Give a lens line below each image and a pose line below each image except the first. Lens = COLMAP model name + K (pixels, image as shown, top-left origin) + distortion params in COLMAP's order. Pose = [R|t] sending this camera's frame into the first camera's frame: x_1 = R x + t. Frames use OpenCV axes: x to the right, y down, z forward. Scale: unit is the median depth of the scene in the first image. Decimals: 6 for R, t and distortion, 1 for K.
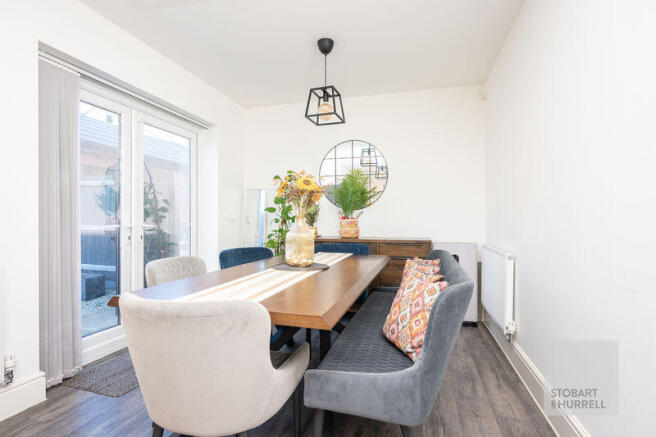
lens RADIAL K [[329.6, 0, 326.1], [0, 329.6, 219.7], [0, 0, 1]] dist [-0.003509, 0.000112]
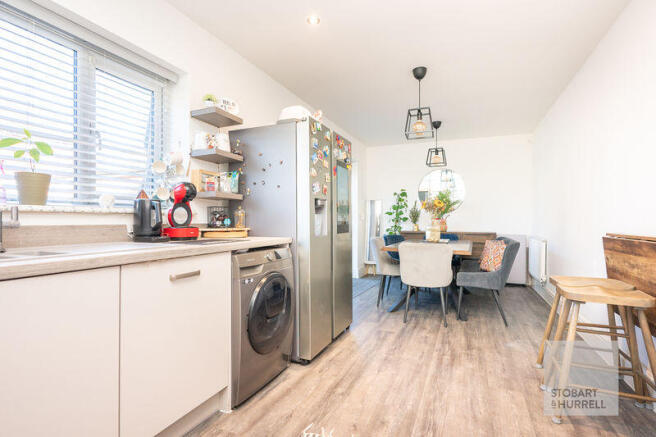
lens RADIAL K [[329.6, 0, 328.6], [0, 329.6, 218.4], [0, 0, 1]] dist [-0.003509, 0.000112]
pose [[0.992063, 0.004009, -0.125674, -0.284911], [-0.004918, 0.999964, -0.006922, 0.006659], [0.125642, 0.007486, 0.992047, -0.693002]]
